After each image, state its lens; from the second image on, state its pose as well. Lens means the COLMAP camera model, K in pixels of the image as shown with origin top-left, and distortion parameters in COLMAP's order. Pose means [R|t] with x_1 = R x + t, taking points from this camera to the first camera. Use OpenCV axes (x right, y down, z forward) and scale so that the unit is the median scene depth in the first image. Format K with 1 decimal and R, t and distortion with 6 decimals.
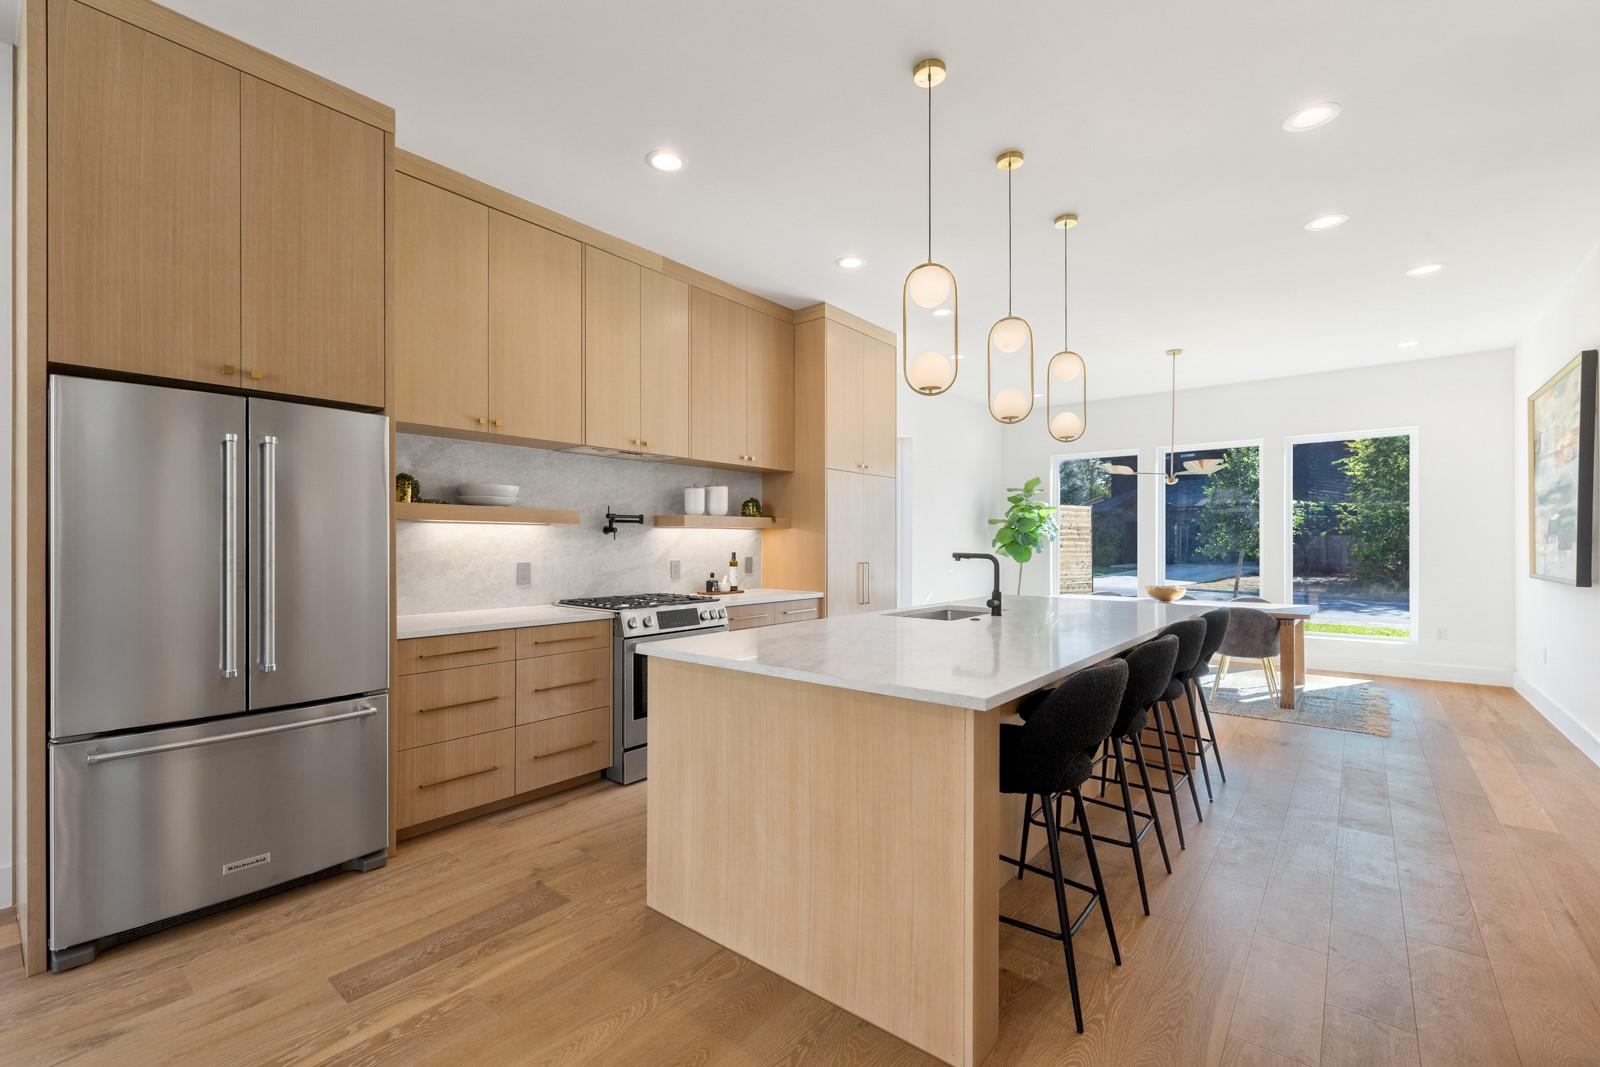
lens RADIAL K [[687.5, 0, 794.1], [0, 687.5, 542.2], [0, 0, 1]] dist [0.002828, -0.000109]
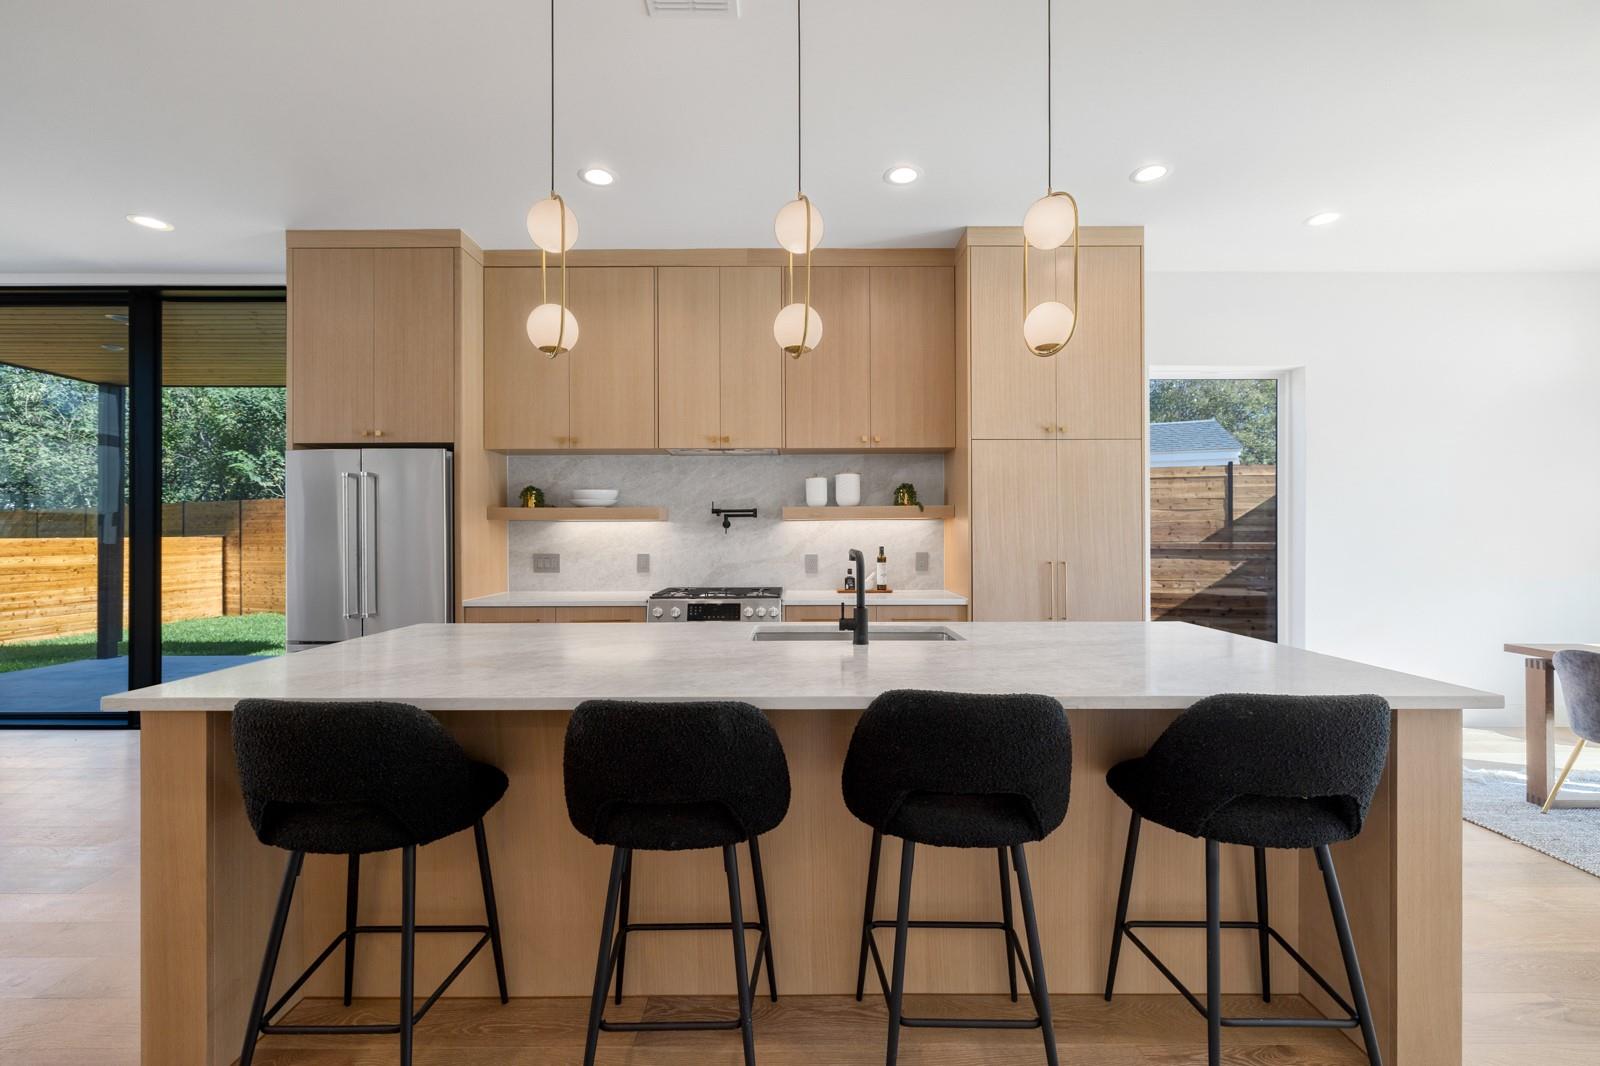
lens RADIAL K [[687.5, 0, 792.5], [0, 687.5, 538.2], [0, 0, 1]] dist [0.002828, -0.000109]
pose [[0.639343, -0.000445, -0.768922, 0.582584], [0.004815, 0.999983, 0.003425, 0.000508], [0.768907, -0.005892, 0.639333, 0.388397]]
